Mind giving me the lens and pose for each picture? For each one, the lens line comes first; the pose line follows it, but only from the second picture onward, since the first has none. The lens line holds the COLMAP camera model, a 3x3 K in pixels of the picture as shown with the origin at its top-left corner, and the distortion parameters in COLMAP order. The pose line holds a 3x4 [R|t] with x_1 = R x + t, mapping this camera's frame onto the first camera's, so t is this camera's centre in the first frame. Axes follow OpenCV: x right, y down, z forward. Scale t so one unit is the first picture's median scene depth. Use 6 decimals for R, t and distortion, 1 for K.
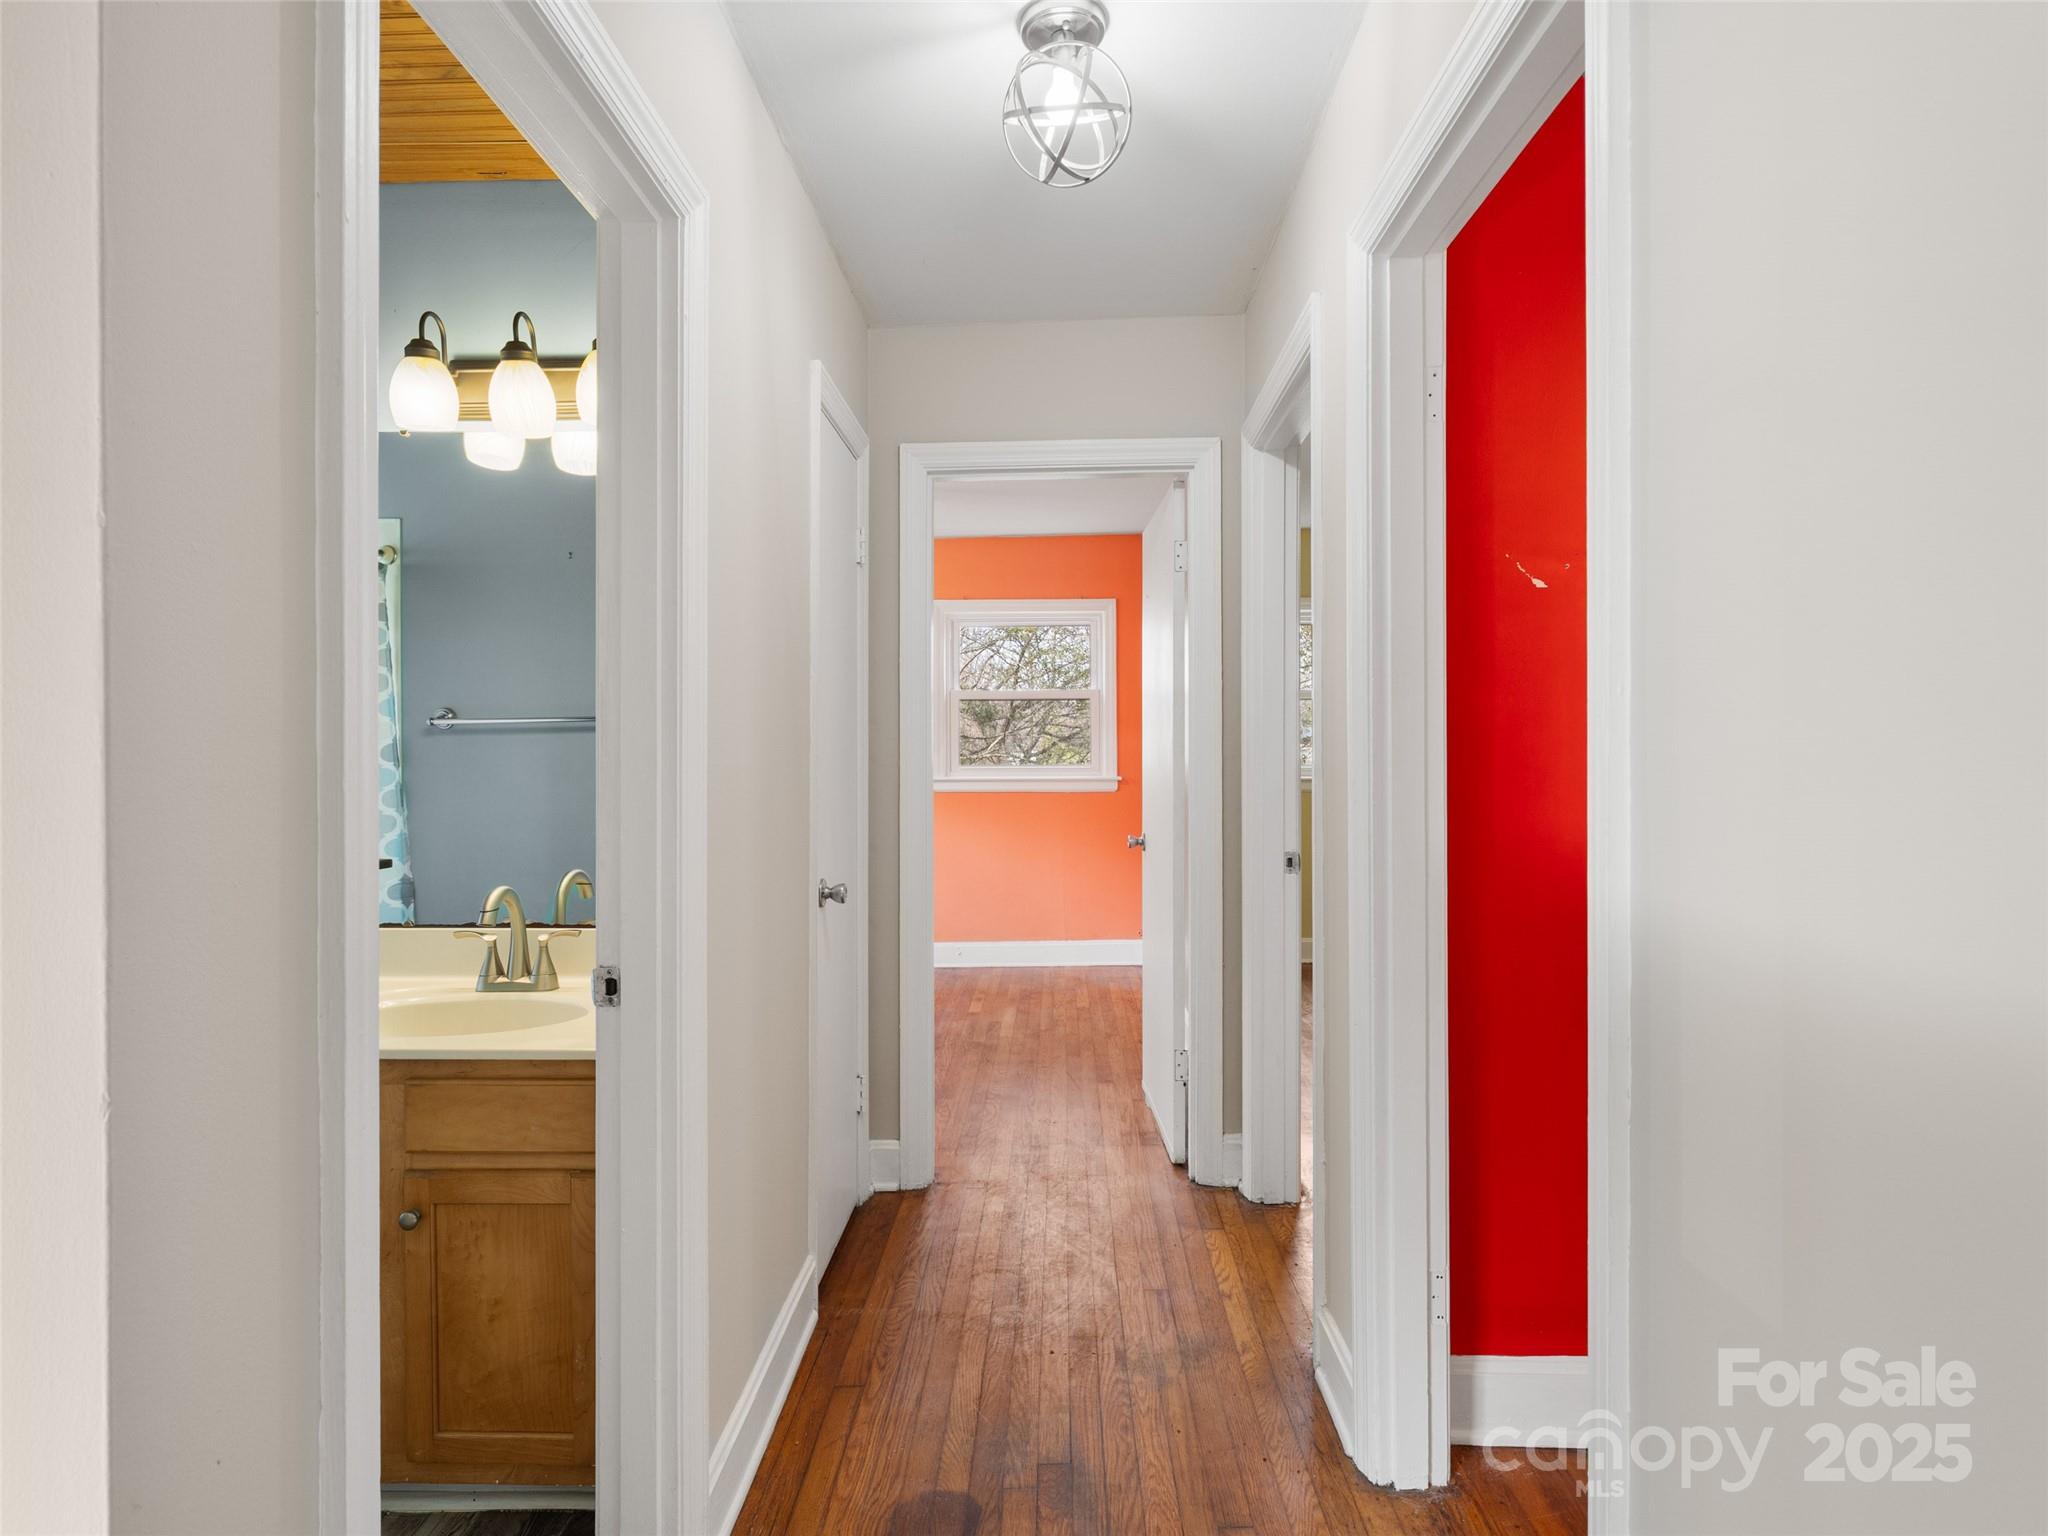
lens RADIAL K [[1057.9, 0, 1015.8], [0, 1057.9, 750.8], [0, 0, 1]] dist [0.000453, -0.000265]
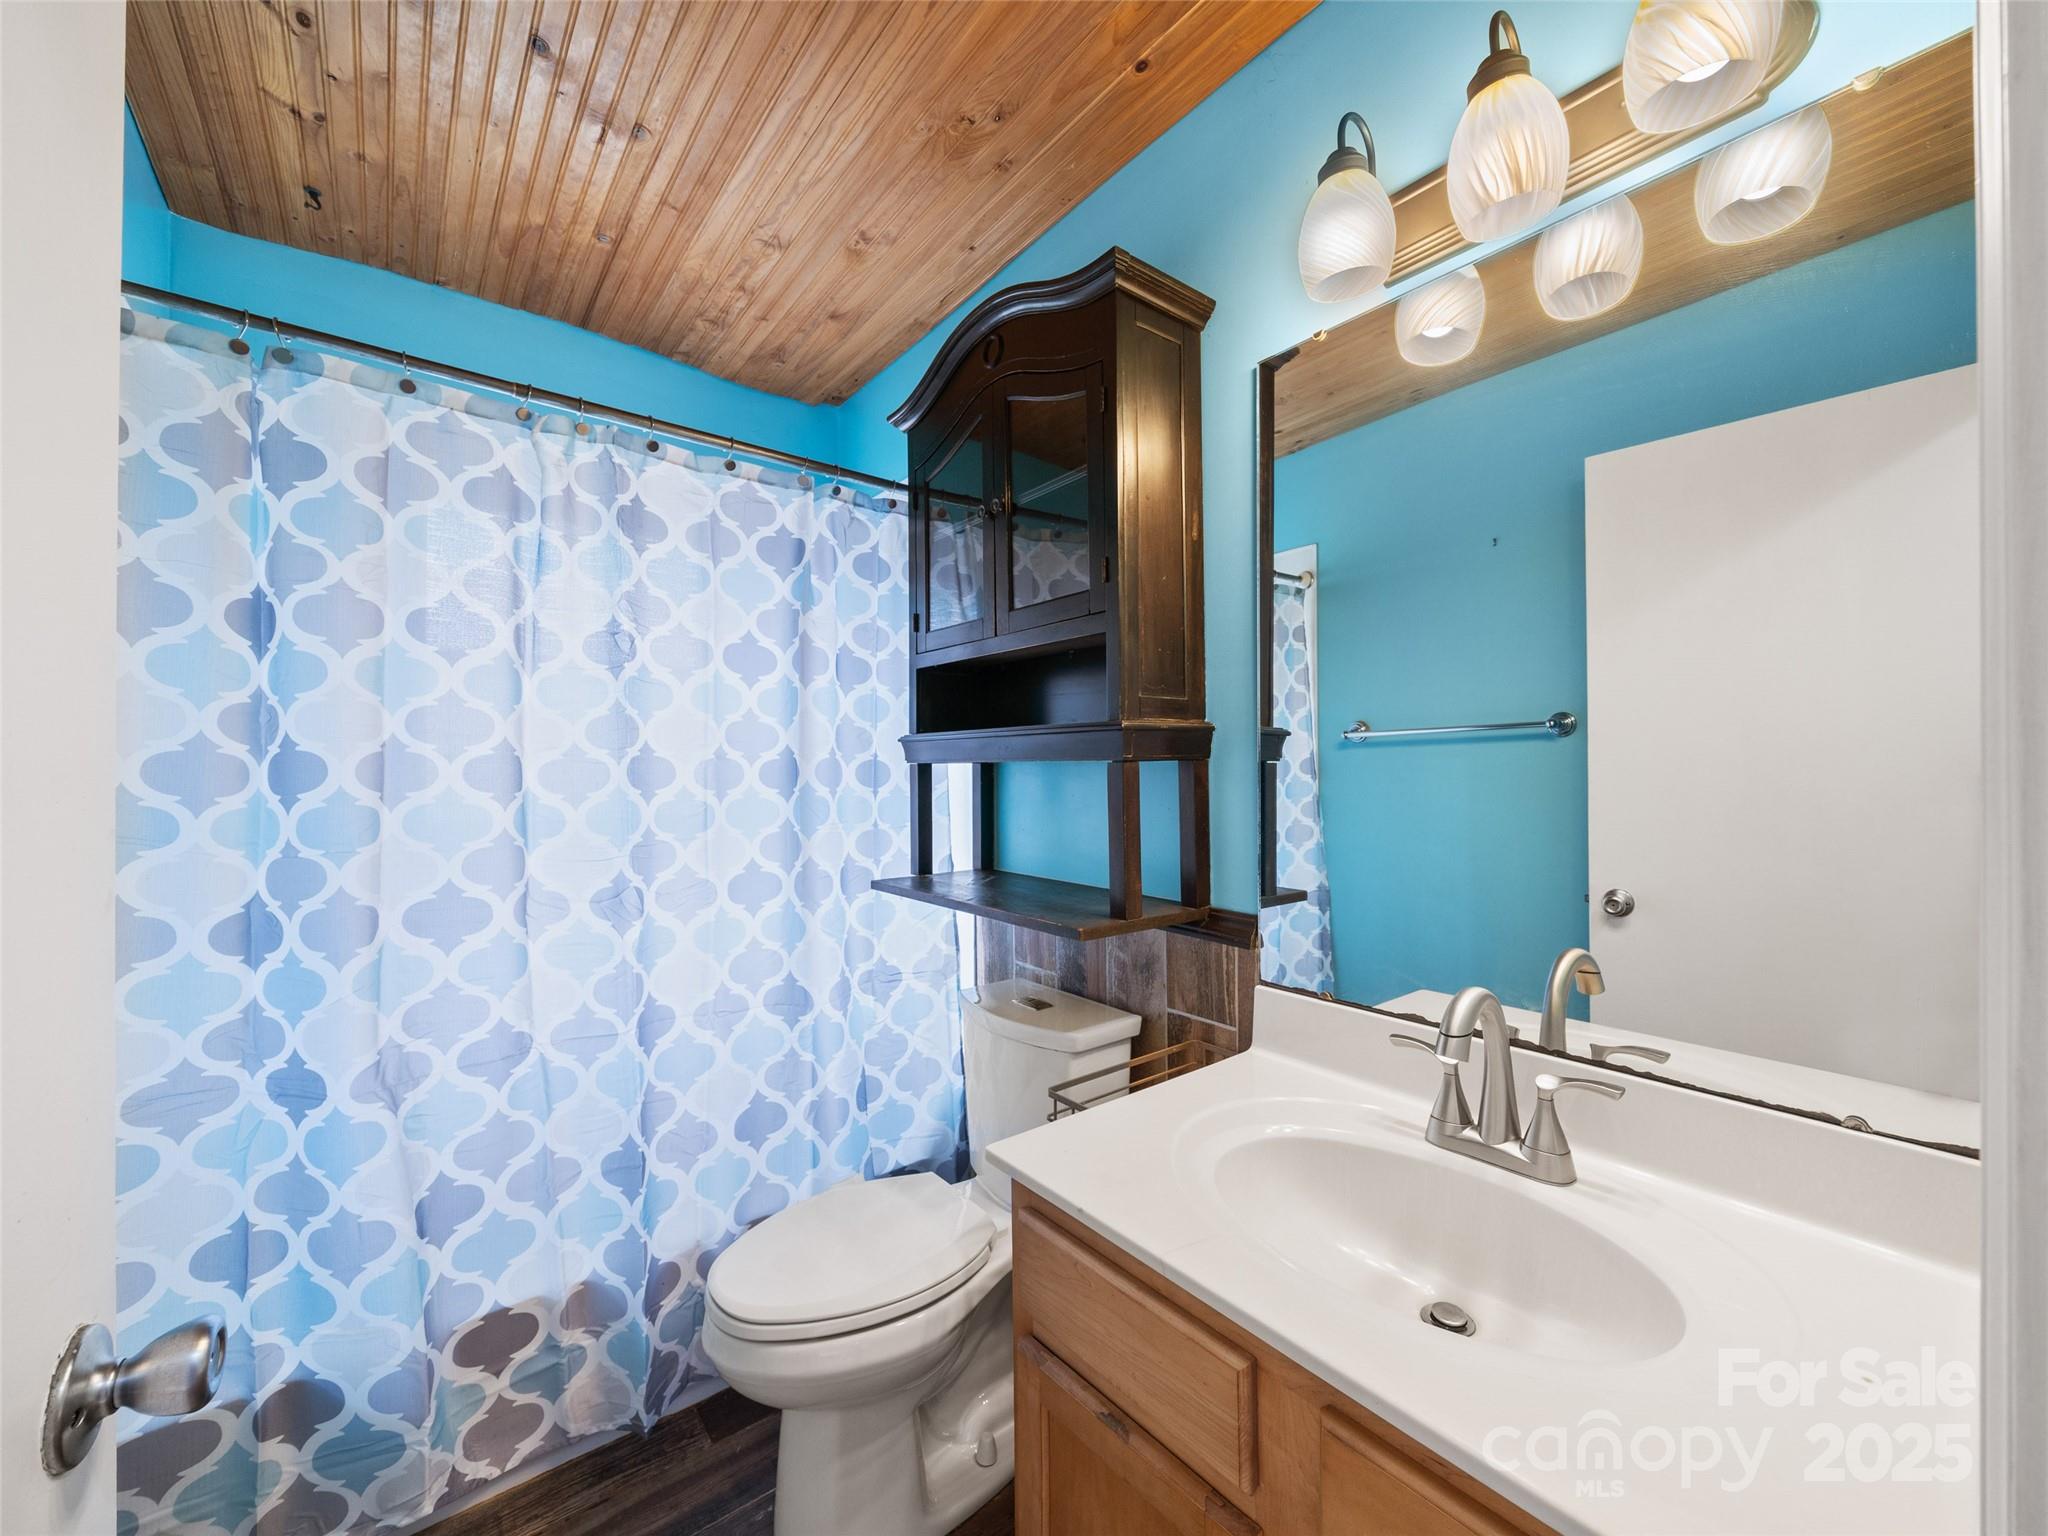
lens RADIAL K [[795.0, 0, 1019.9], [0, 795.0, 763.5], [0, 0, 1]] dist [-0.016453, -0.000157]
pose [[0.632519, -0.003990, -0.774534, -0.164698], [0.000278, 0.999988, -0.004924, 0.003324], [0.774545, 0.002899, 0.632513, 0.284138]]
